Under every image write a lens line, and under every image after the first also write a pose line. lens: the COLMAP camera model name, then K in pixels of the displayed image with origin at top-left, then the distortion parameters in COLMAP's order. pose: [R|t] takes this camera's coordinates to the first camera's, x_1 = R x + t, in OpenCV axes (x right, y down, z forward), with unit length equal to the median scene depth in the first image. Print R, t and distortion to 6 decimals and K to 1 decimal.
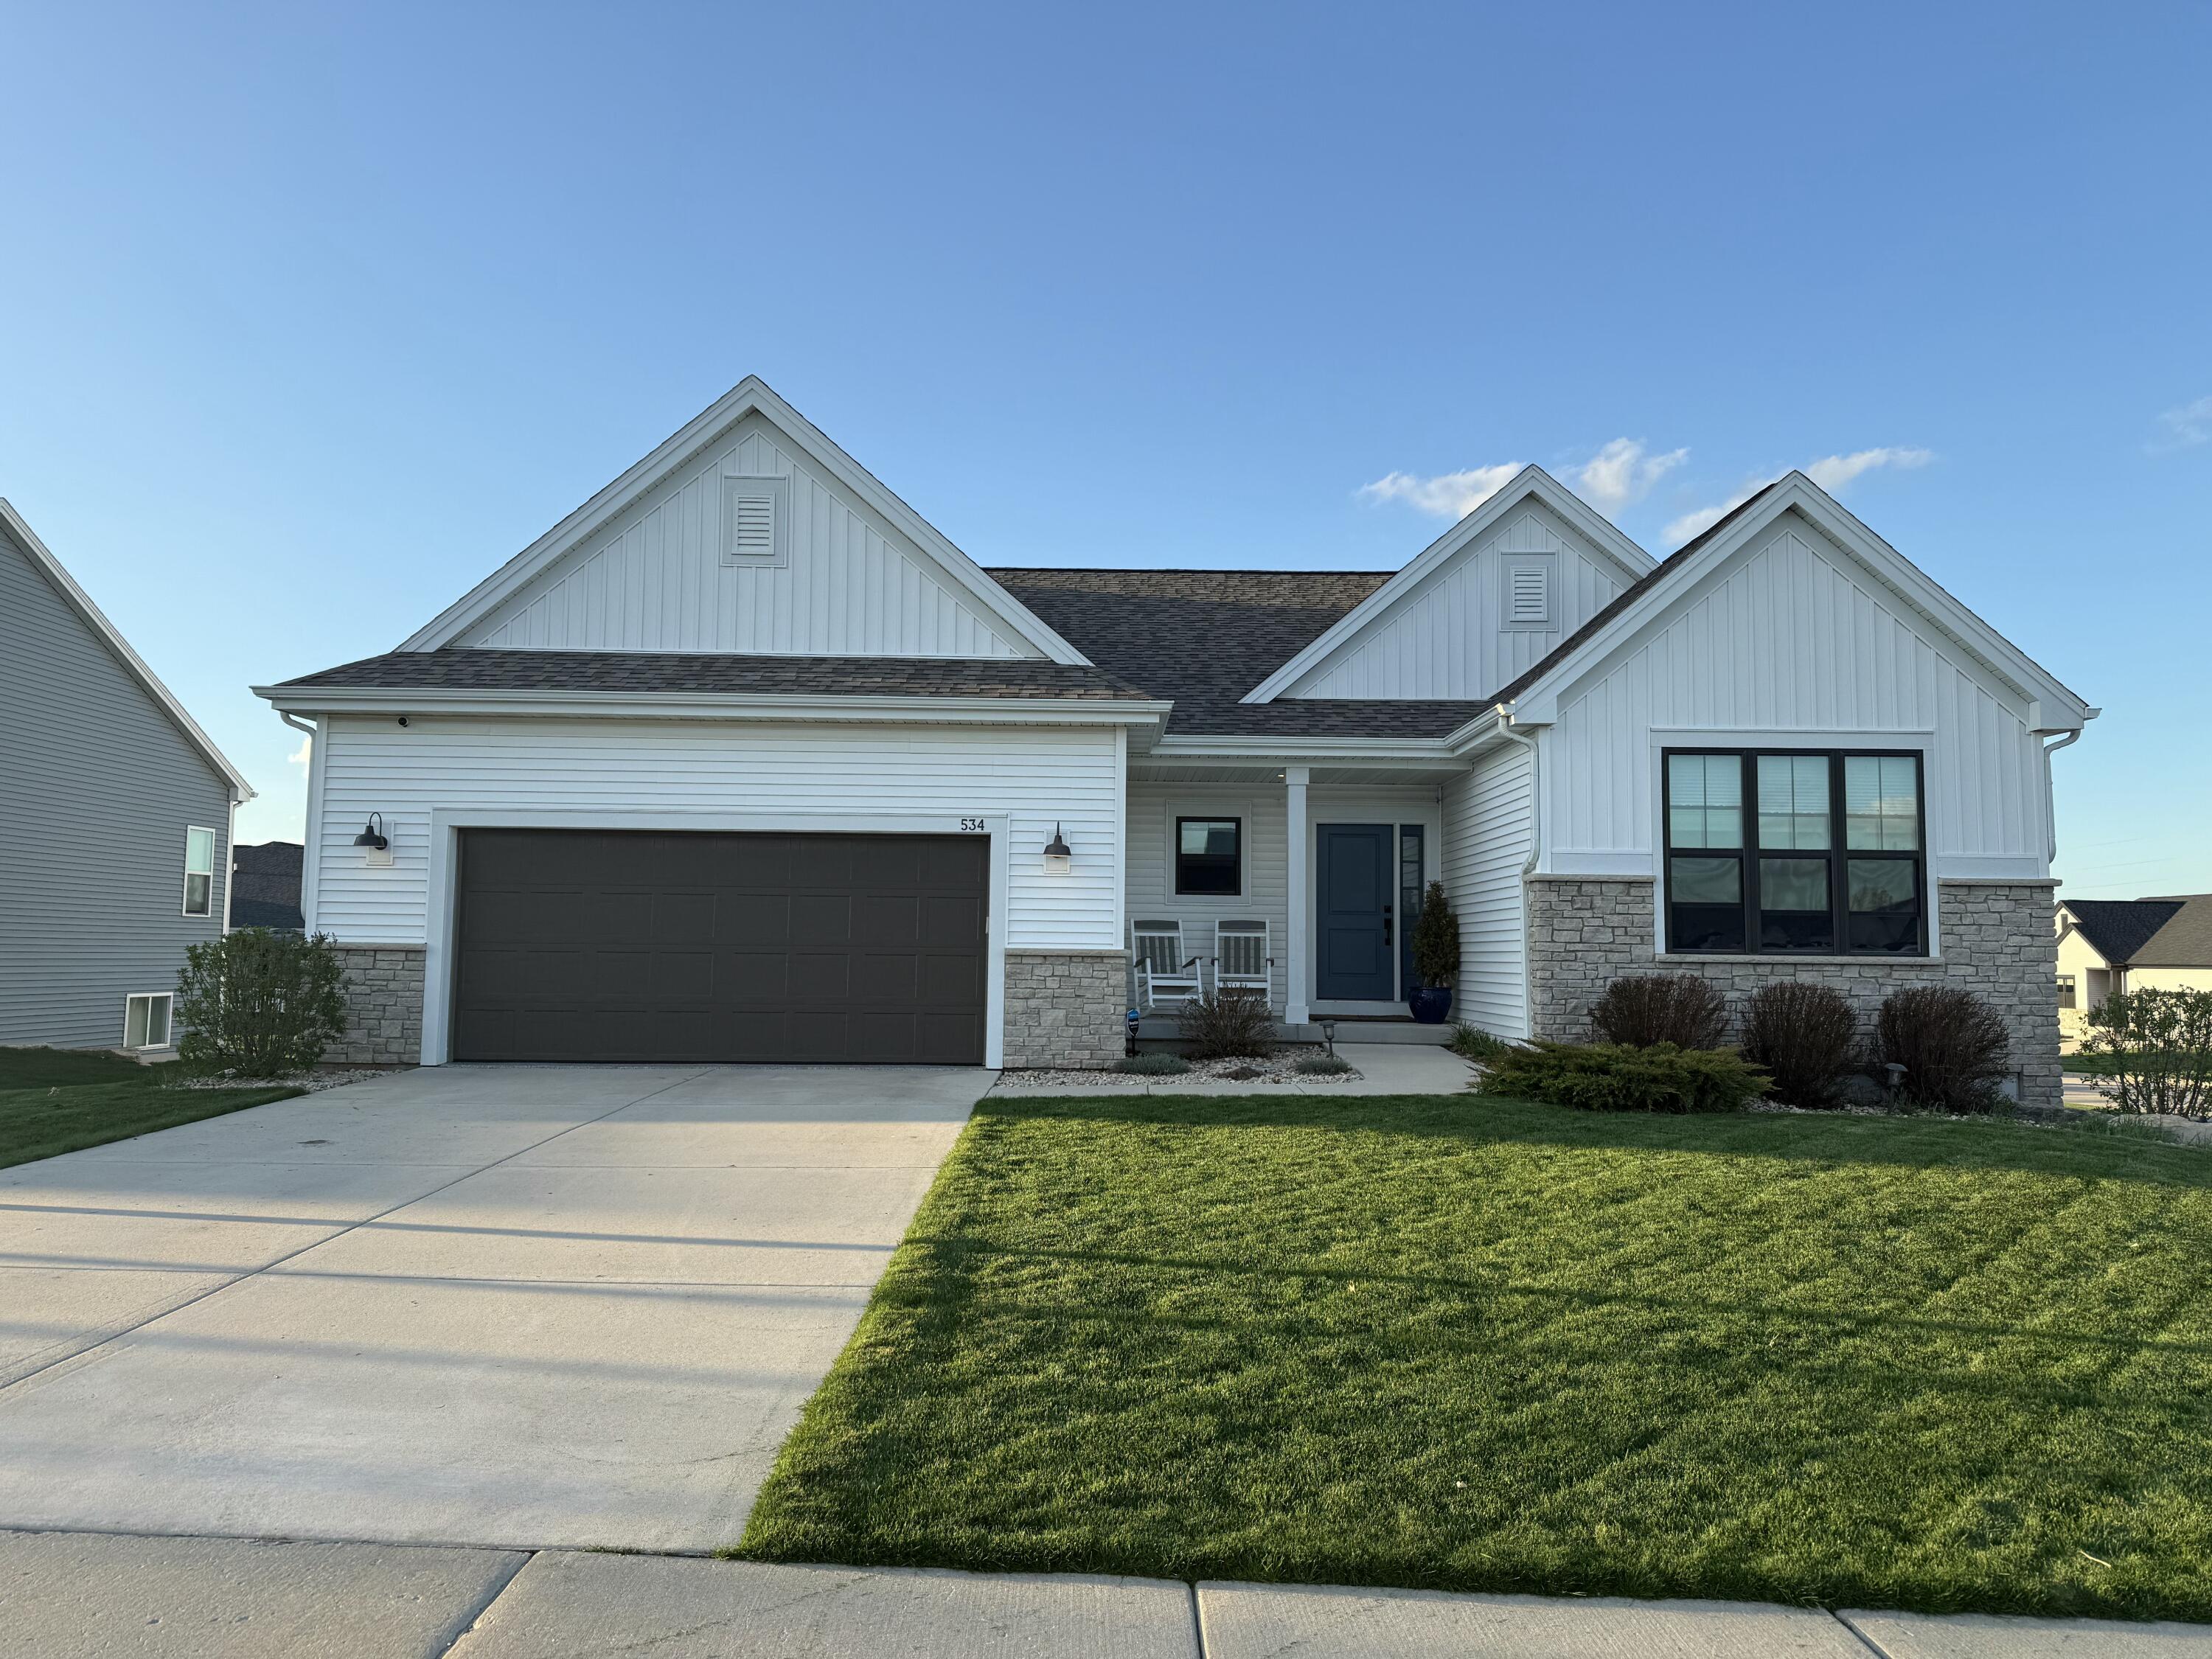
lens RADIAL K [[1575.8, 0, 1103.8], [0, 1575.8, 765.2], [0, 0, 1]] dist [0.029034, -0.004275]
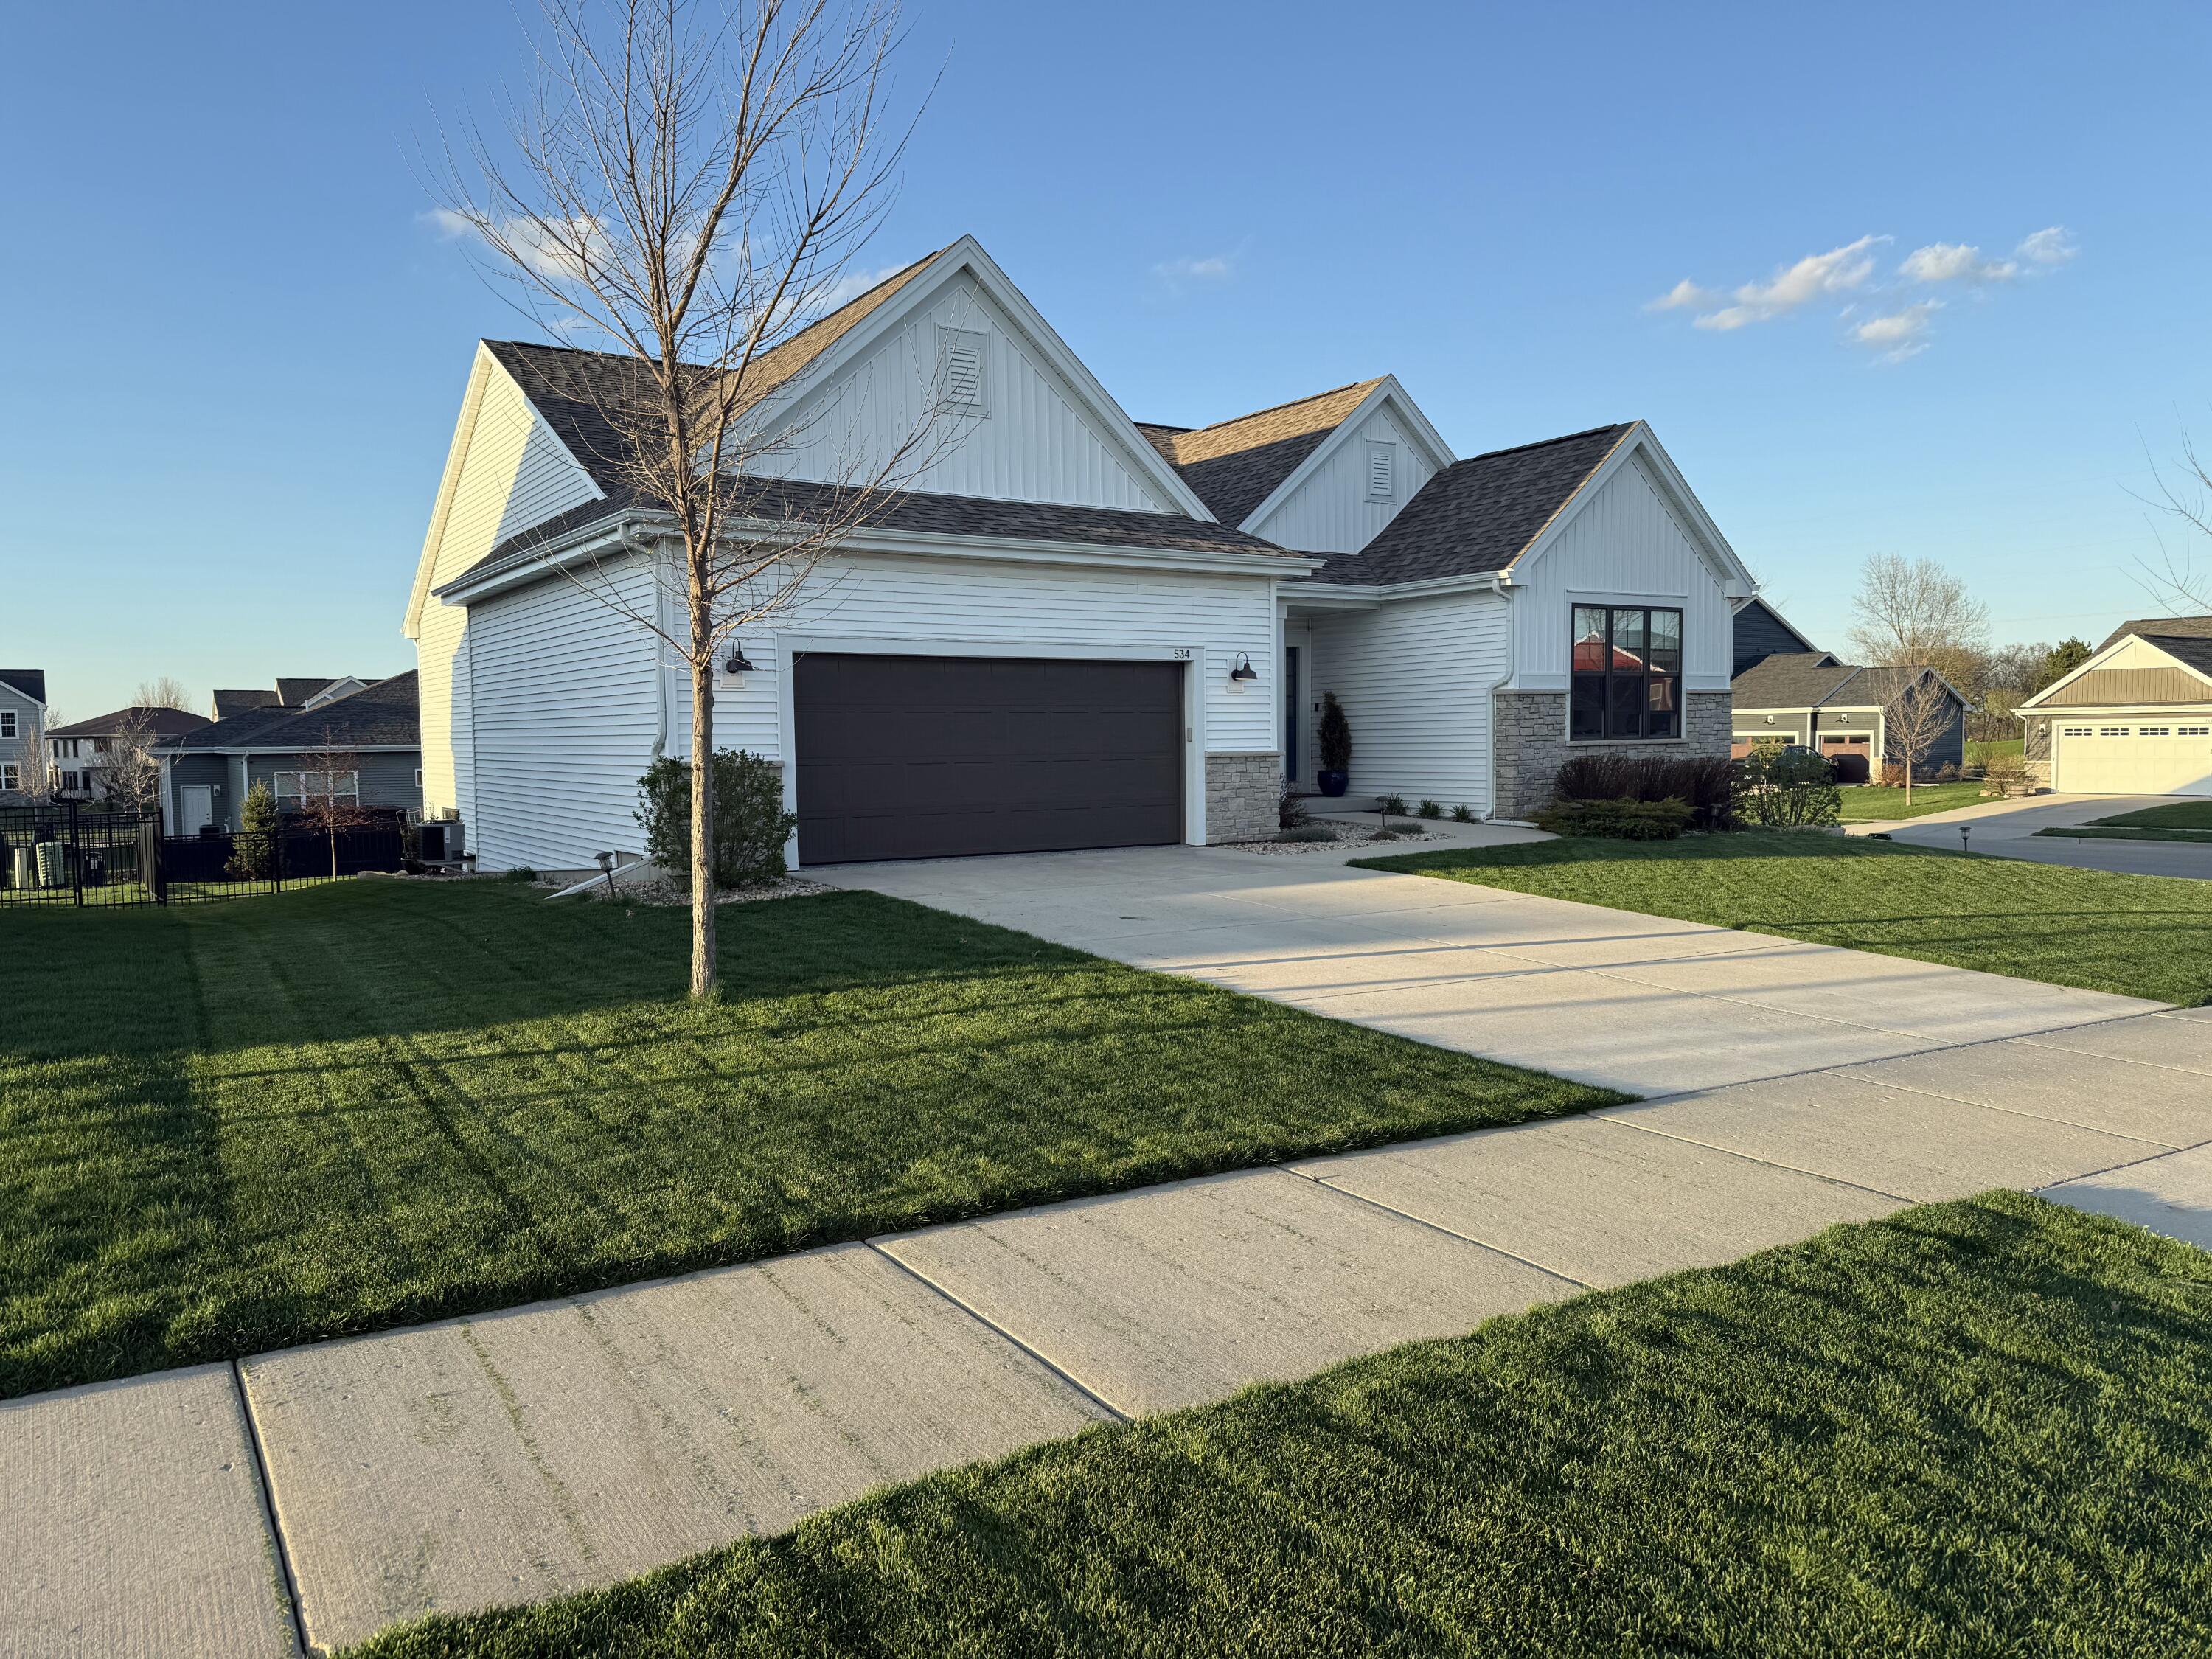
lens RADIAL K [[1575.8, 0, 1095.6], [0, 1575.8, 834.5], [0, 0, 1]] dist [0.029034, -0.004275]
pose [[0.834044, -0.058904, 0.548544, -0.834455], [-0.032802, 0.987230, 0.155886, -0.012677], [-0.550722, -0.148009, 0.821461, 0.000671]]
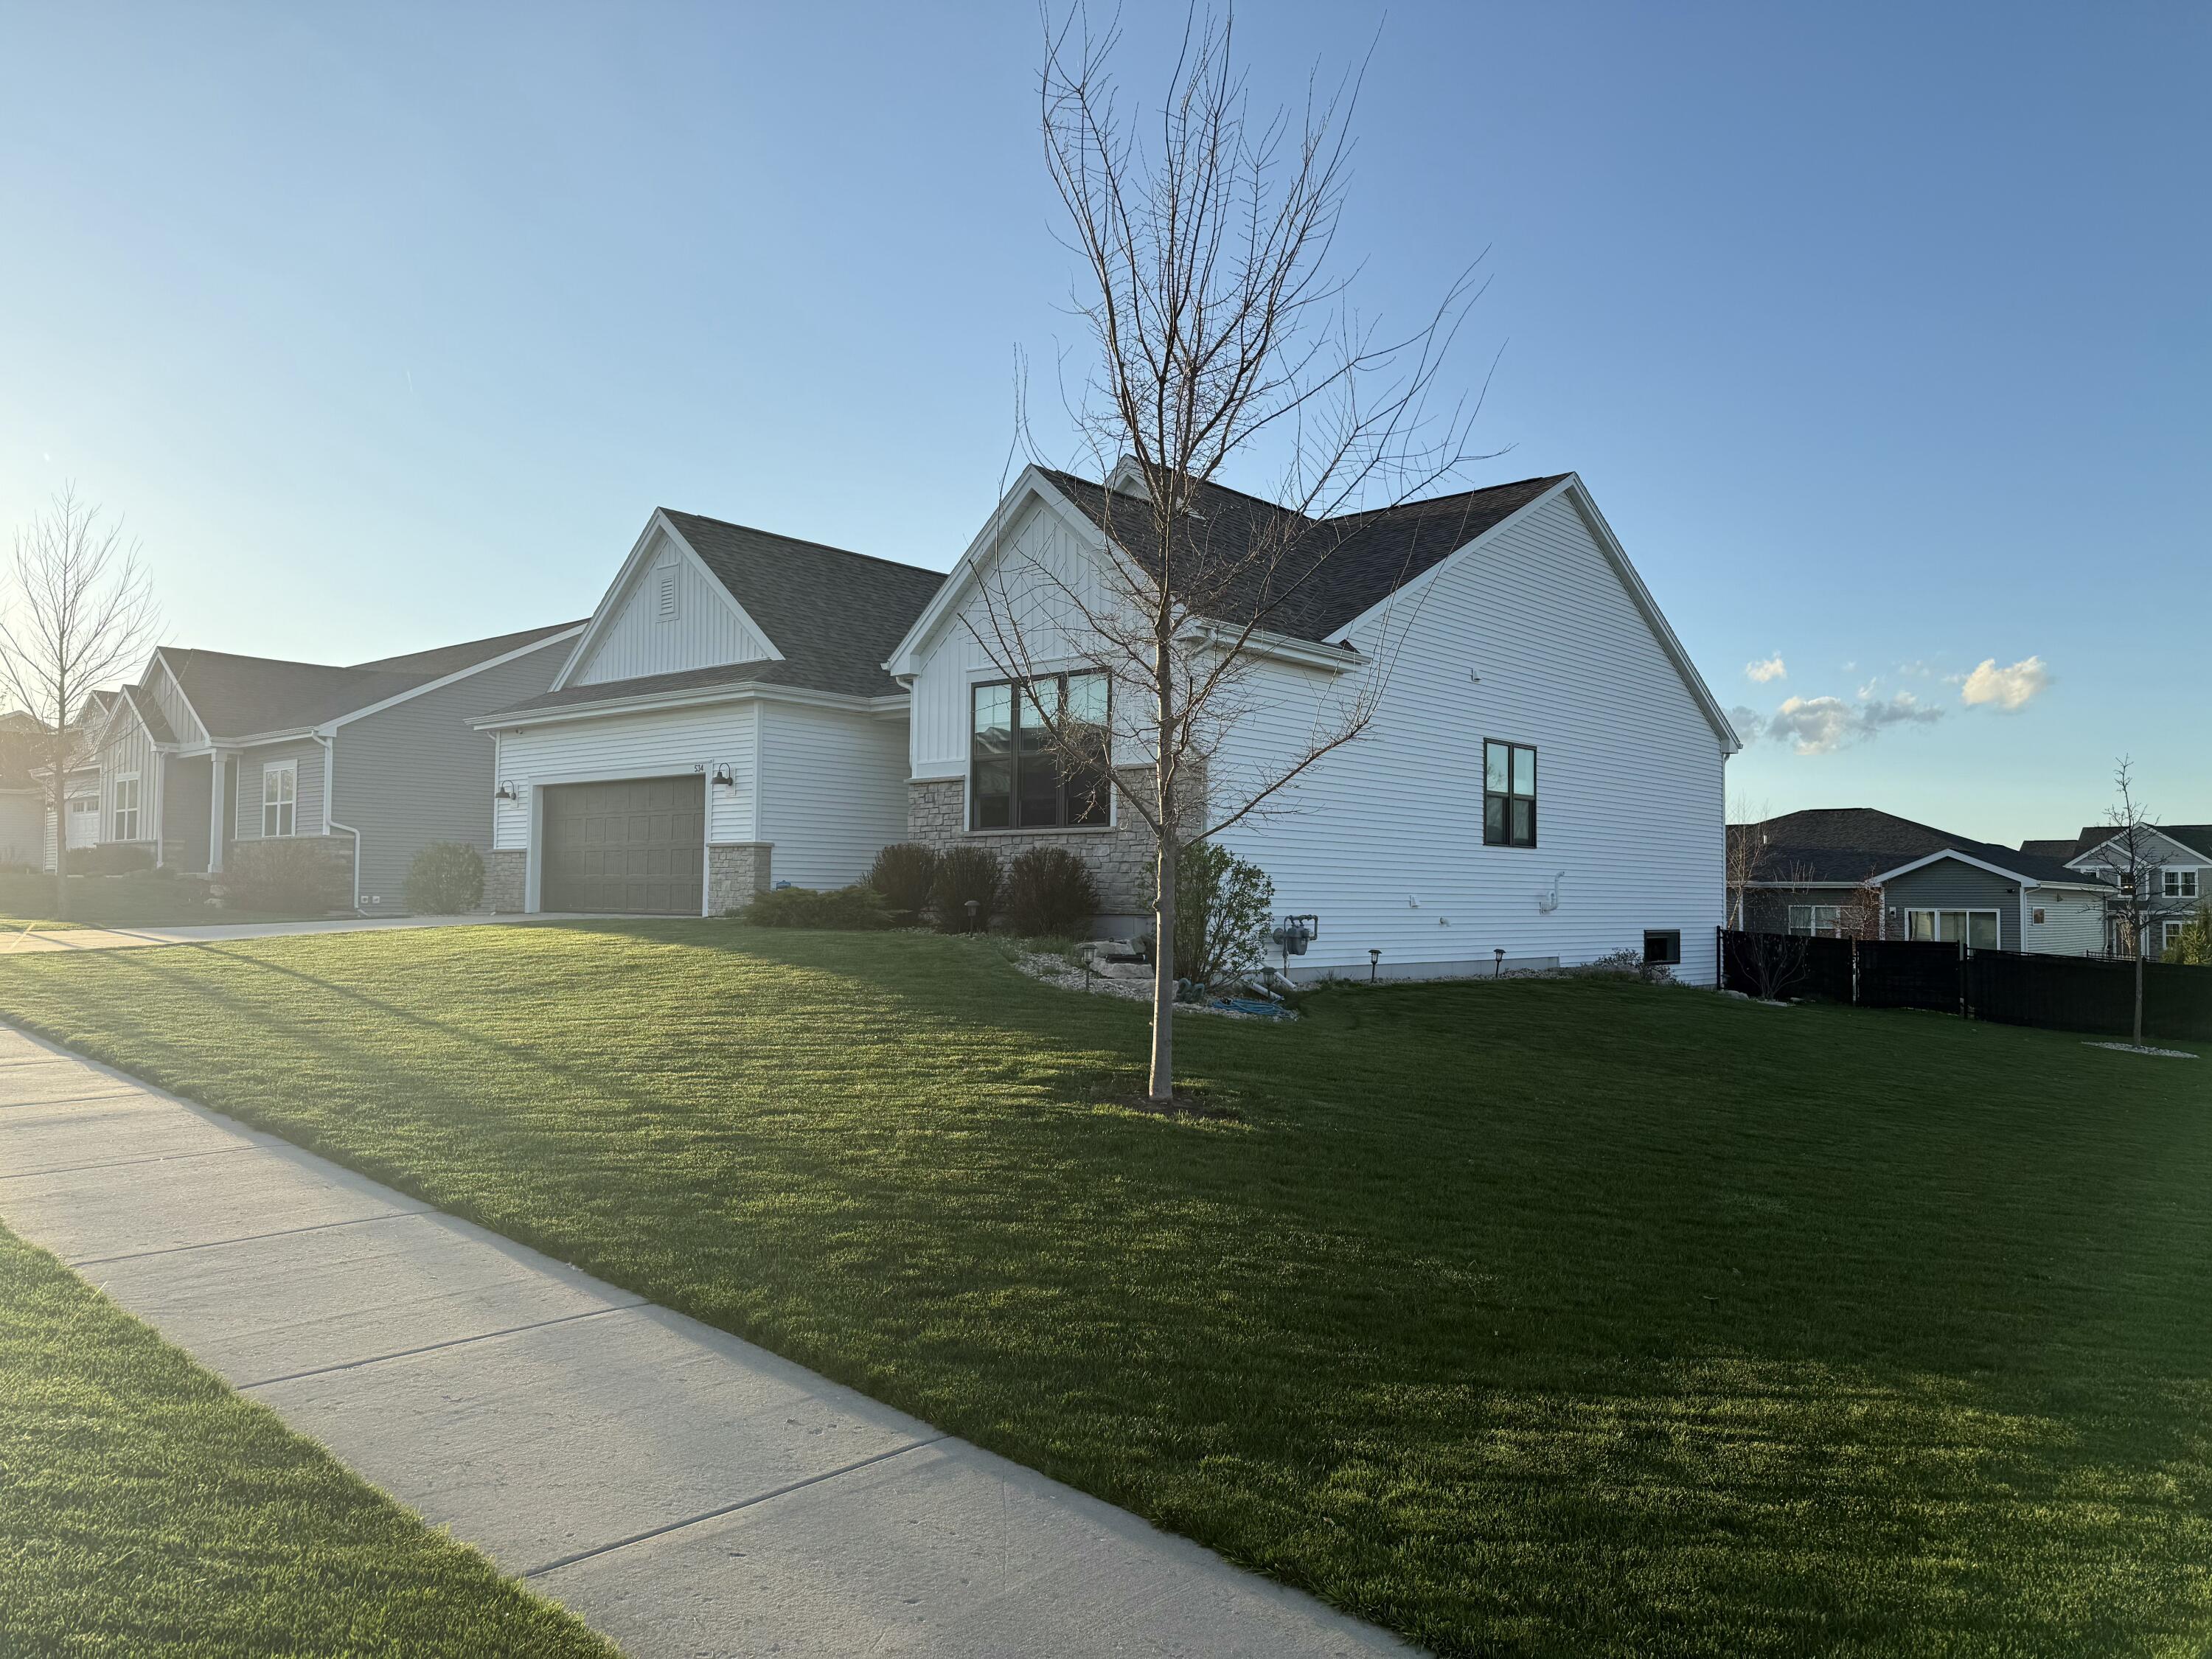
lens RADIAL K [[1575.8, 0, 1105.9], [0, 1575.8, 826.0], [0, 0, 1]] dist [0.029034, -0.004275]
pose [[0.752056, -0.037500, -0.658031, 1.330468], [0.072382, 0.997041, 0.025905, 0.085923], [0.655112, -0.067111, 0.752545, 0.035652]]
